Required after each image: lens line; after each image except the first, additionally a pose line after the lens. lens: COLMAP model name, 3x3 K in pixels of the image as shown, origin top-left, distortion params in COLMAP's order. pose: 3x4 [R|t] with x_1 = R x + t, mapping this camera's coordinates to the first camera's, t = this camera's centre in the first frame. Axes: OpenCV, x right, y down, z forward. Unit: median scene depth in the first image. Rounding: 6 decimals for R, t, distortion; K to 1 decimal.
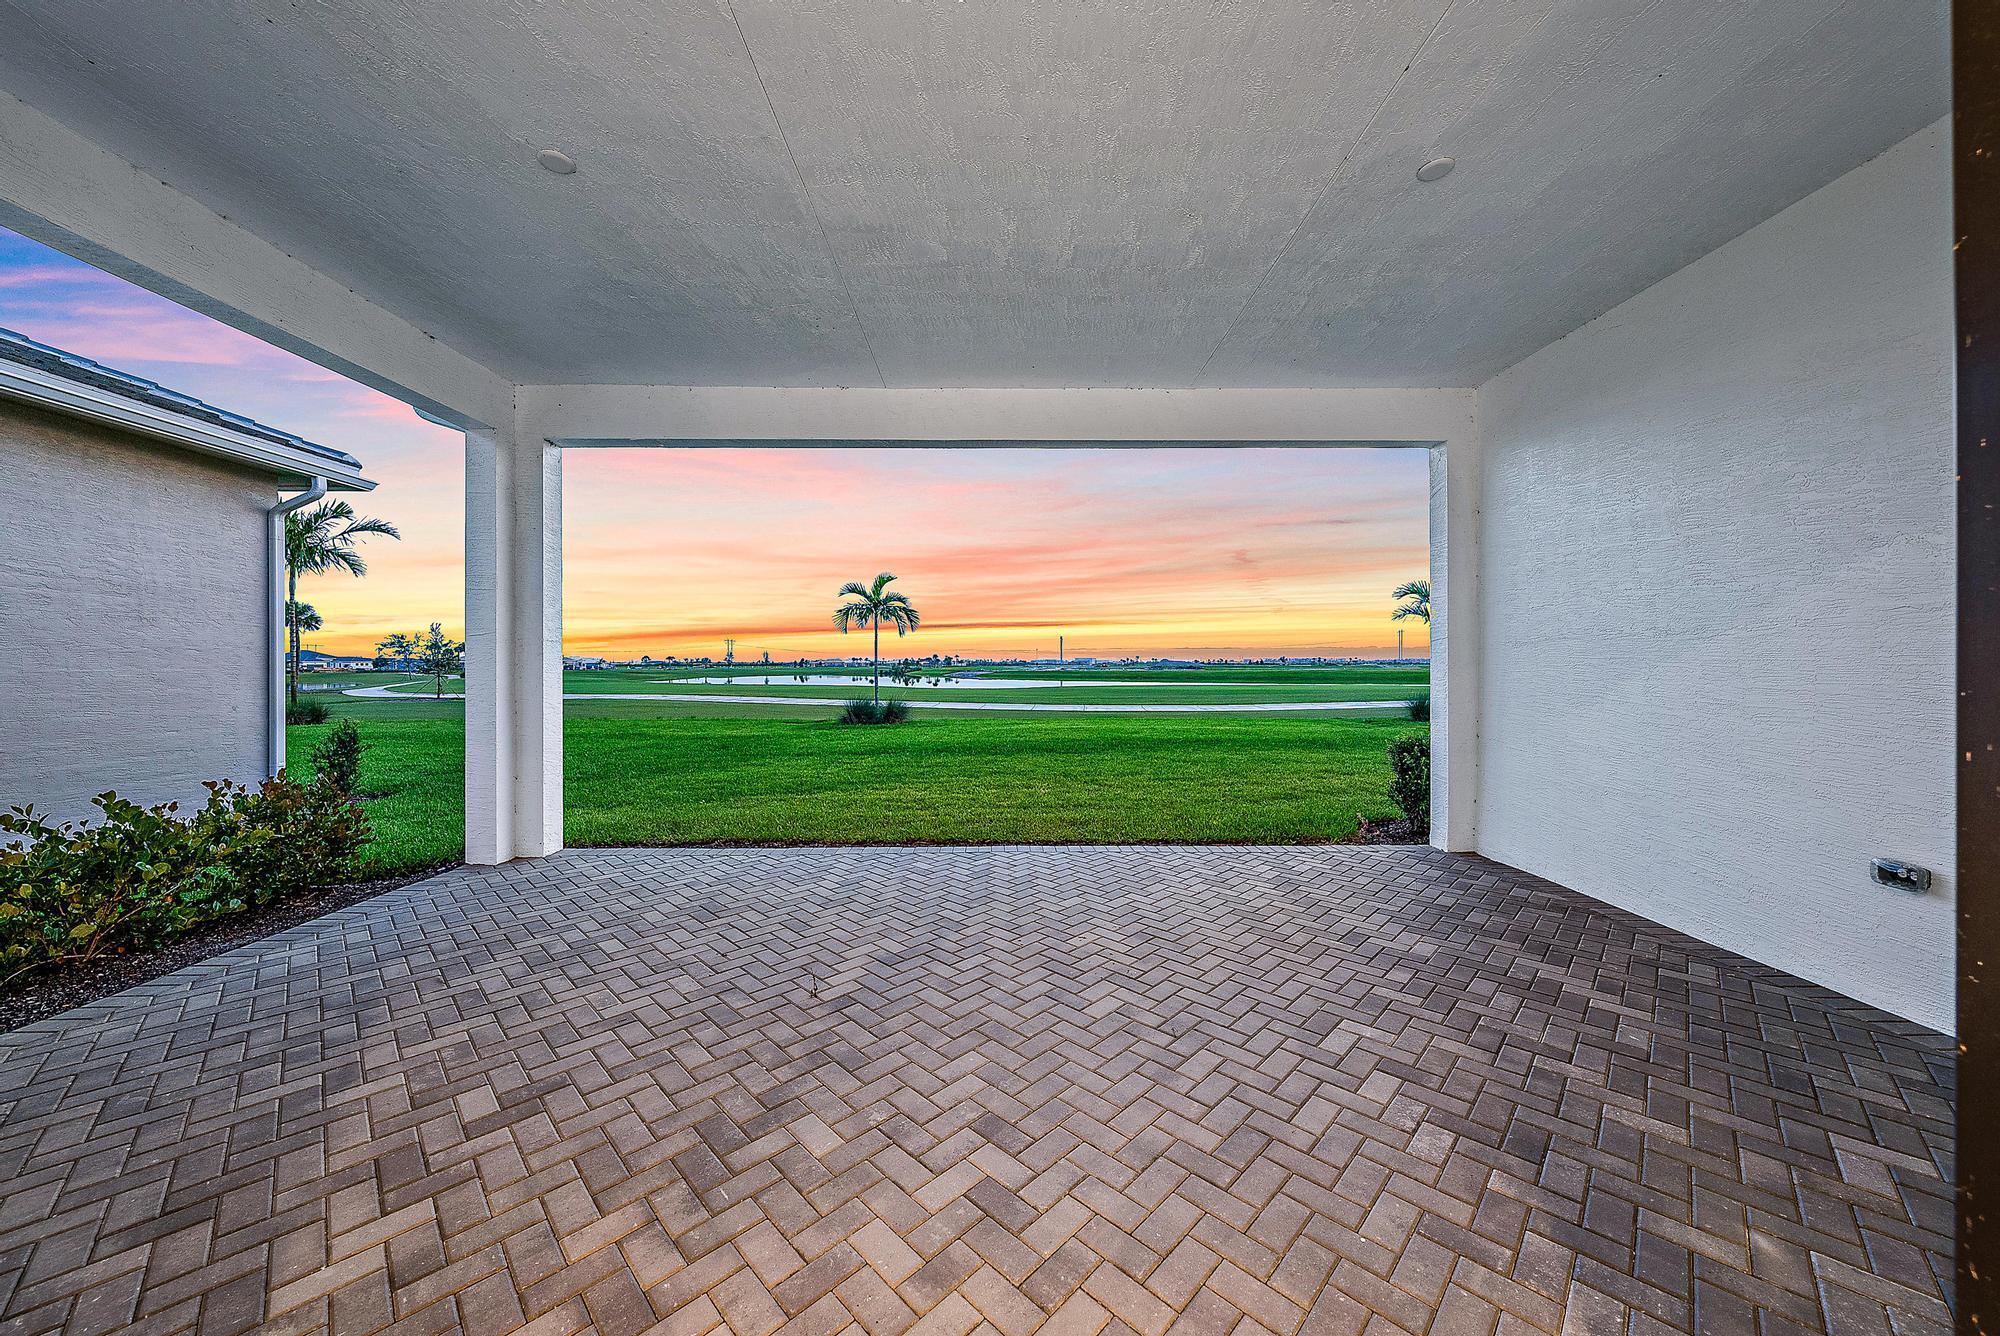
lens RADIAL K [[686.5, 0, 1000.0], [0, 686.5, 668.0], [0, 0, 1]] dist [-0.003152, -0.000049]
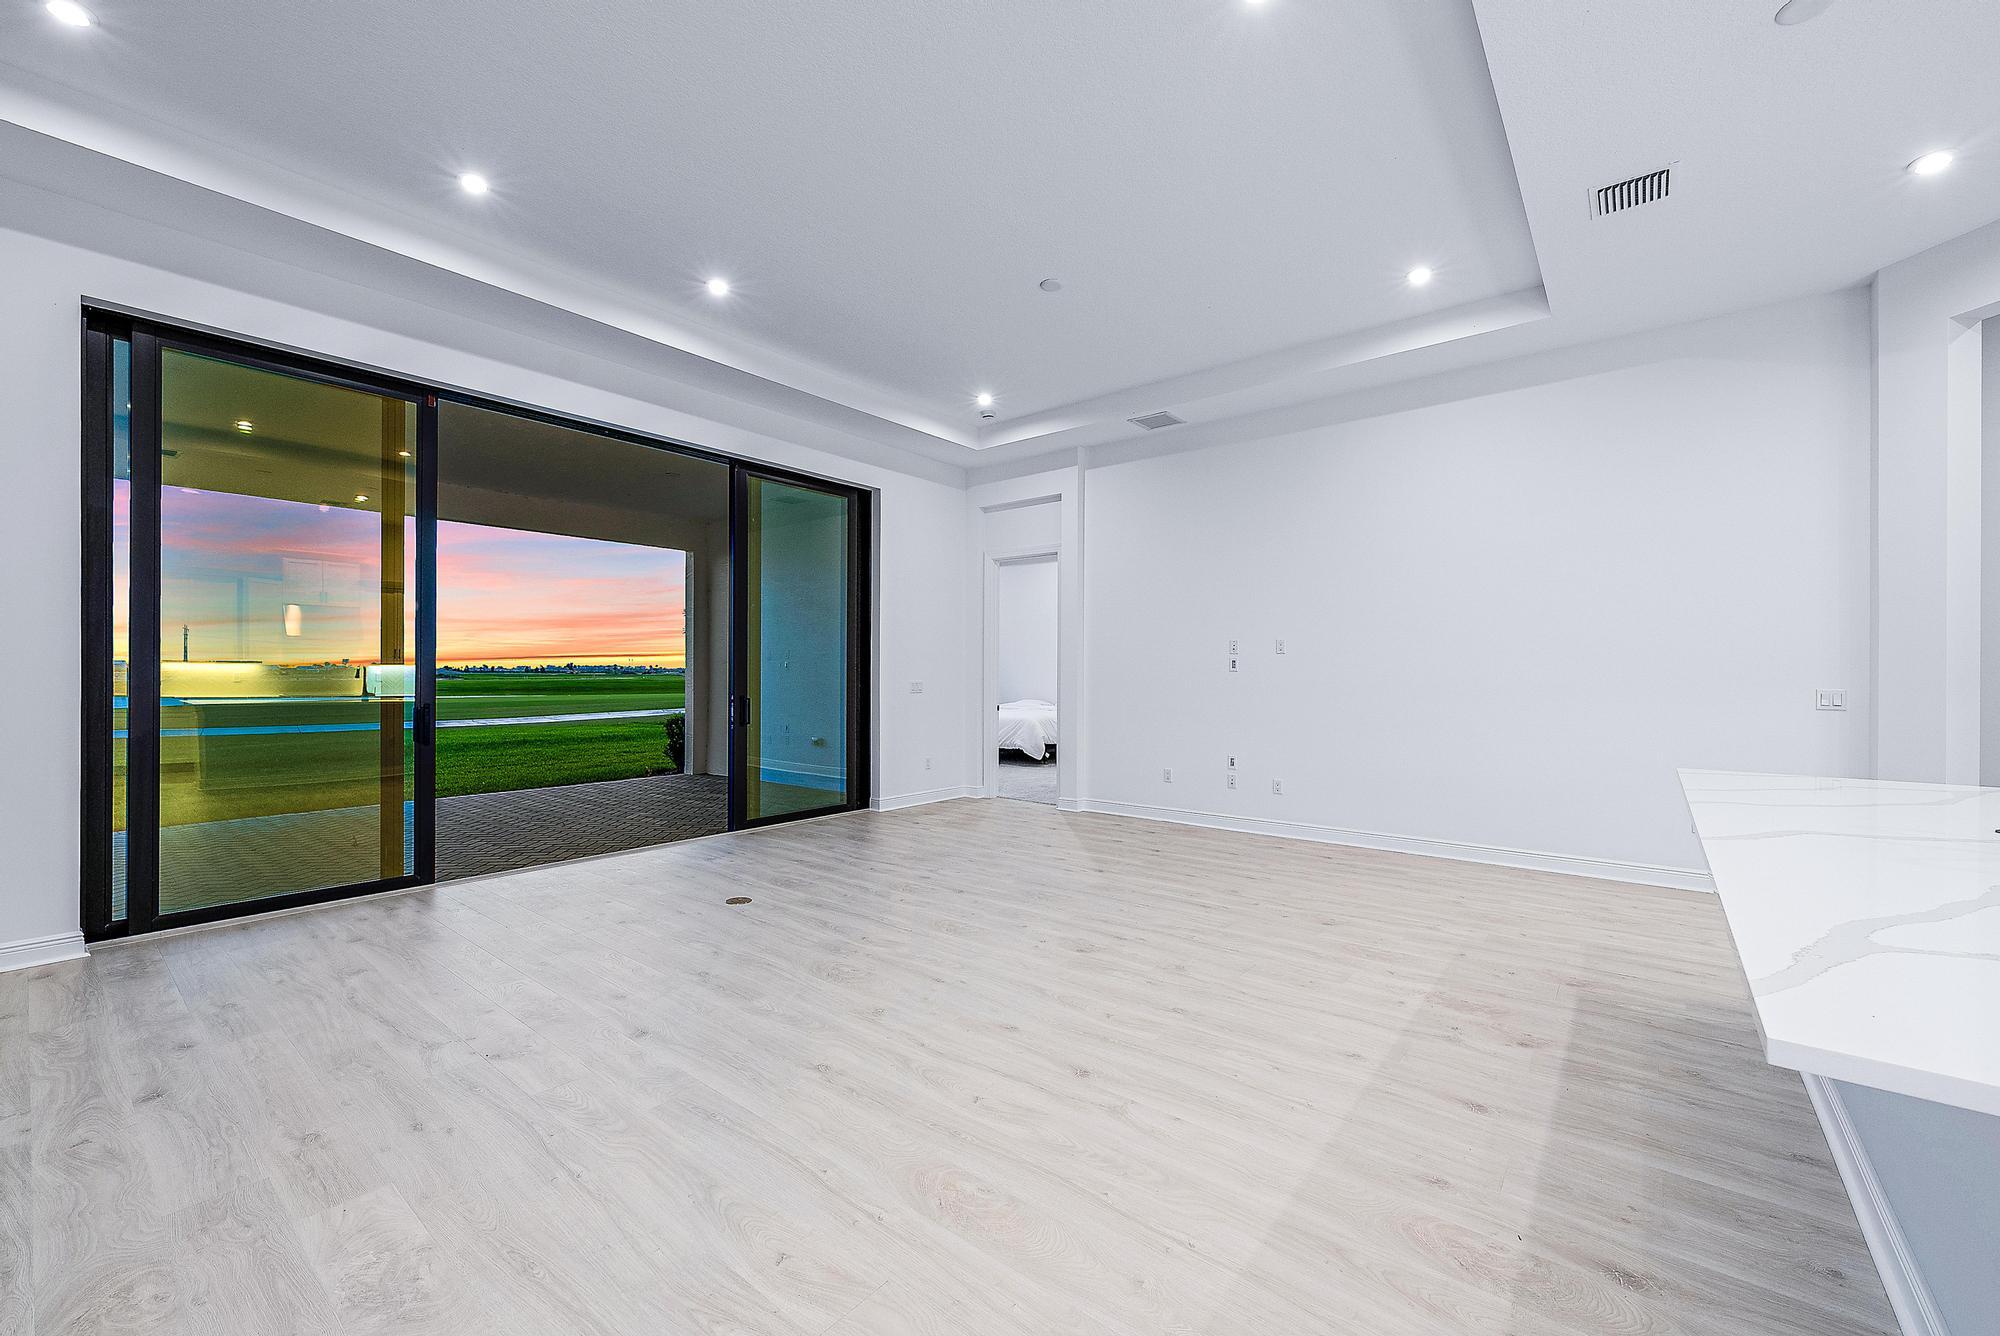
lens RADIAL K [[802.3, 0, 1013.0], [0, 802.3, 673.8], [0, 0, 1]] dist [-0.001055, -0.000069]
pose [[0.622918, 0.002712, 0.782282, -0.135737], [0.000301, 0.999993, -0.003707, 0.001393], [-0.782287, 0.002545, 0.622913, -0.276508]]
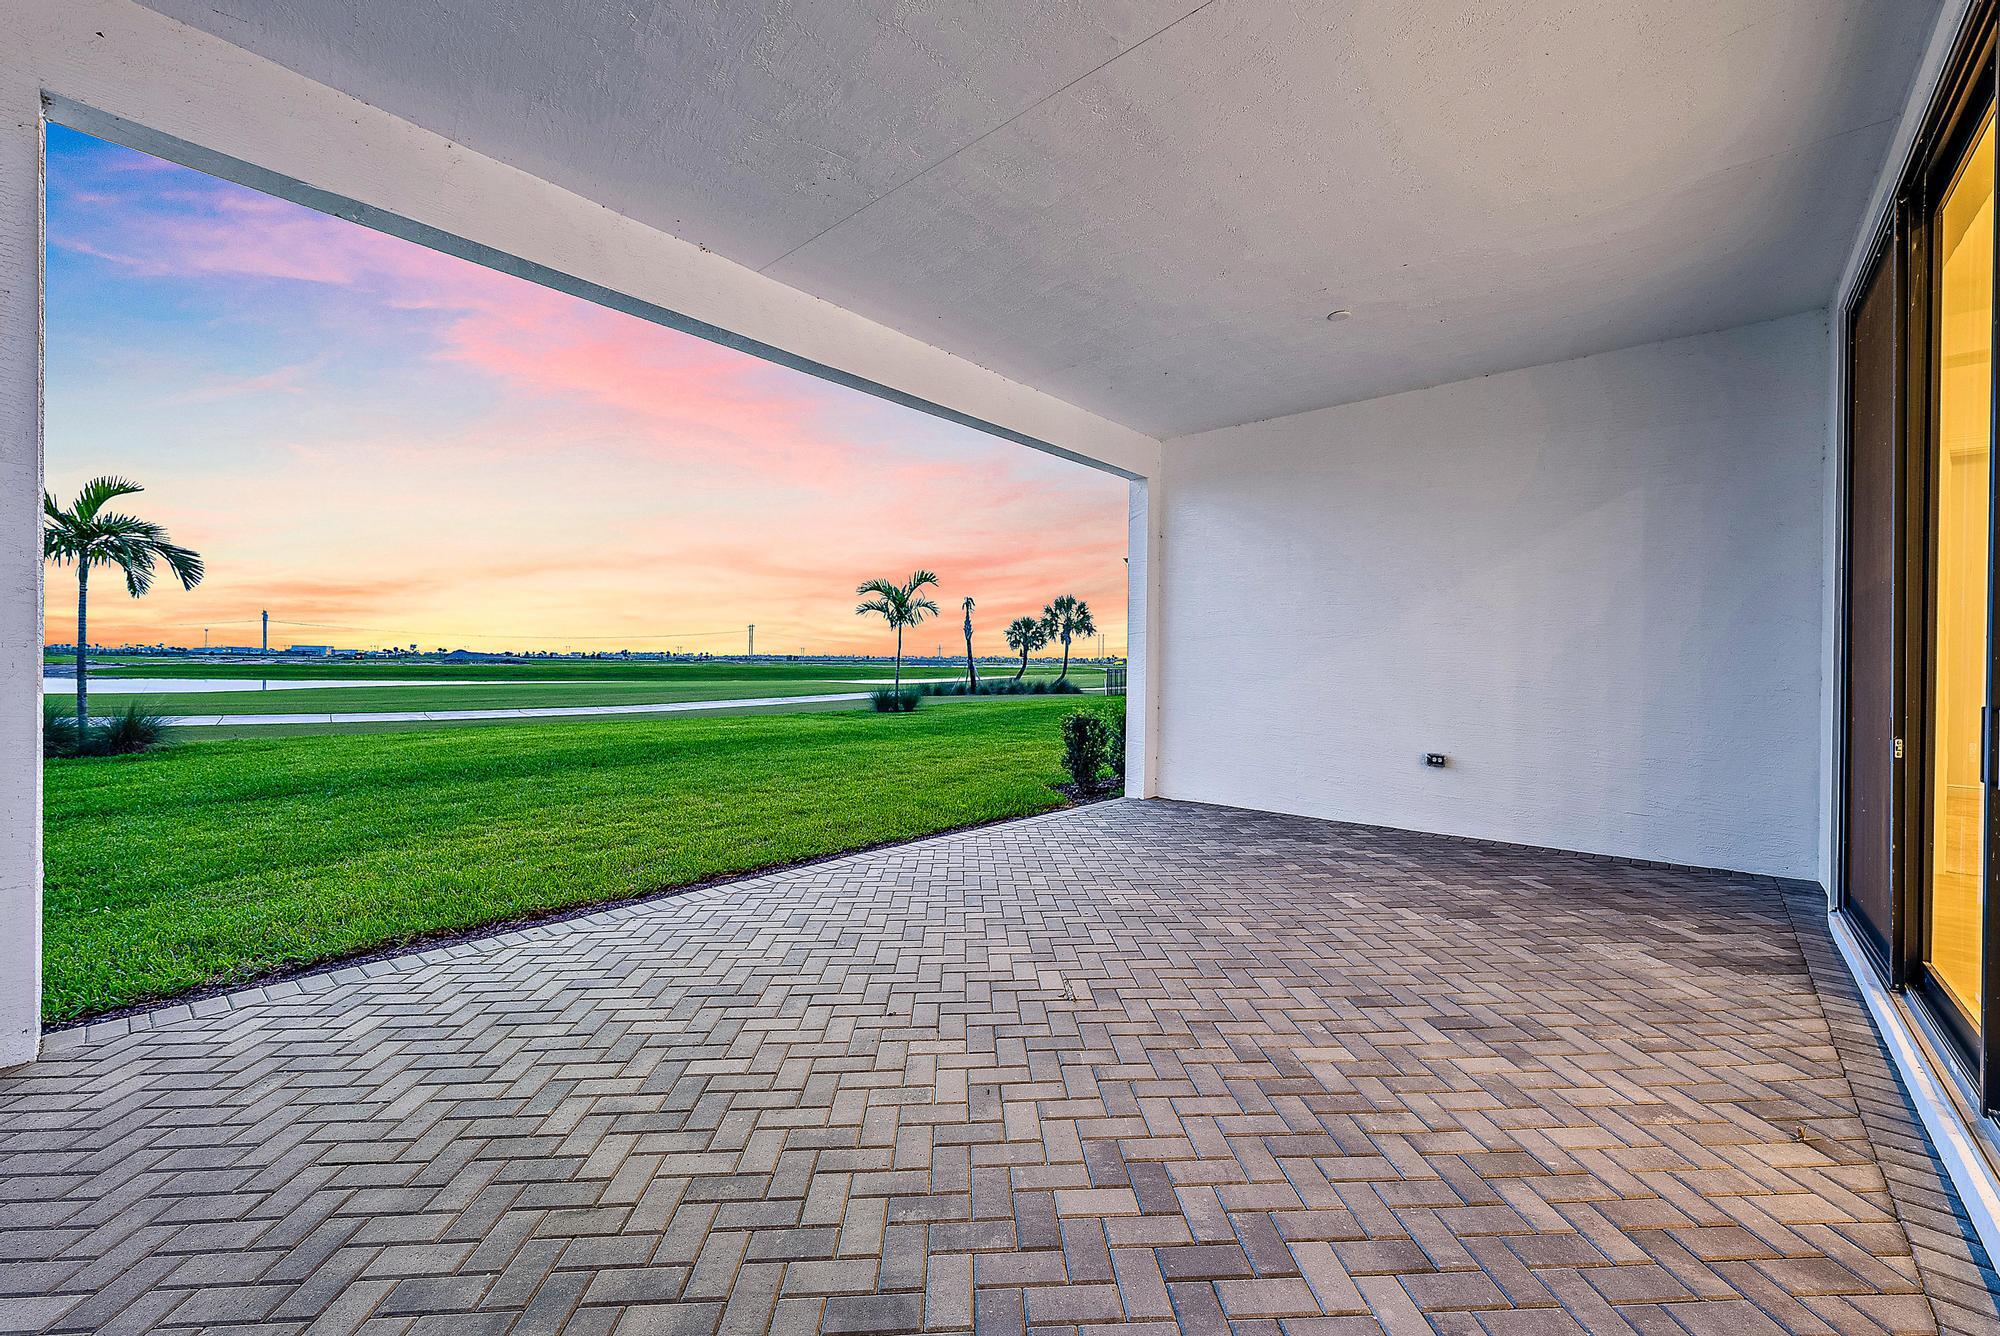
lens RADIAL K [[789.9, 0, 1000.0], [0, 789.9, 668.0], [0, 0, 1]] dist [0.001010, 0.000071]
pose [[0.668075, 0.003815, 0.744084, -0.170129], [-0.008064, 0.999965, 0.002113, 0.006052], [-0.744050, -0.007412, 0.668083, 0.058237]]
